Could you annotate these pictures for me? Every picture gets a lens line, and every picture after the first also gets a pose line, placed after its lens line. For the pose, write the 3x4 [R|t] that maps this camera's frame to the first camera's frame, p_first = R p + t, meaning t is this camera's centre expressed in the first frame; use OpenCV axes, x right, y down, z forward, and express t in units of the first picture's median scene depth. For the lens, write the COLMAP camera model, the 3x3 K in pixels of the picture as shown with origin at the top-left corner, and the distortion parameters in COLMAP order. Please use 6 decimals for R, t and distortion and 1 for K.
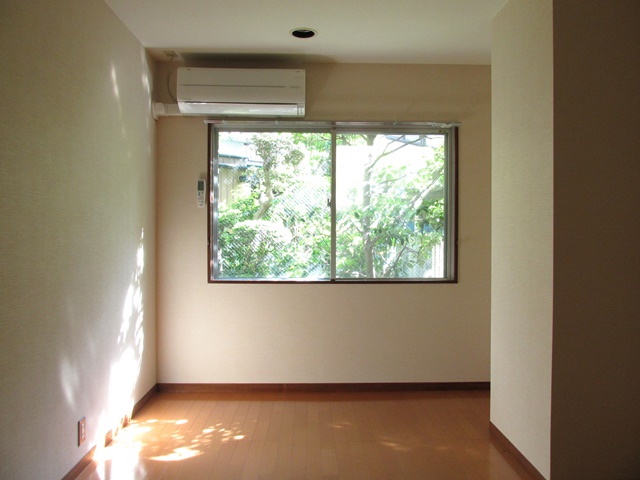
lens RADIAL K [[525.0, 0, 320.0], [0, 525.0, 240.0], [0, 0, 1]] dist [0.003347, 0.001056]
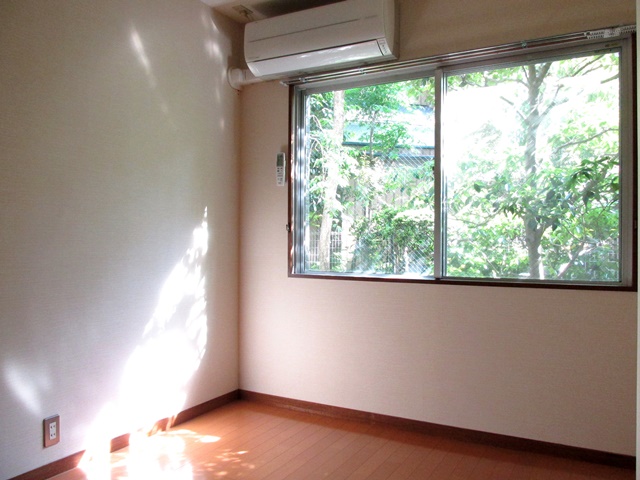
lens RADIAL K [[534.1, 0, 320.0], [0, 534.1, 240.0], [0, 0, 1]] dist [-0.008943, 0.006816]
pose [[0.866528, 0.000052, -0.499128, 0.254616], [-0.004629, 0.999958, -0.007933, 0.030208], [0.499107, 0.009184, 0.866492, 0.291417]]
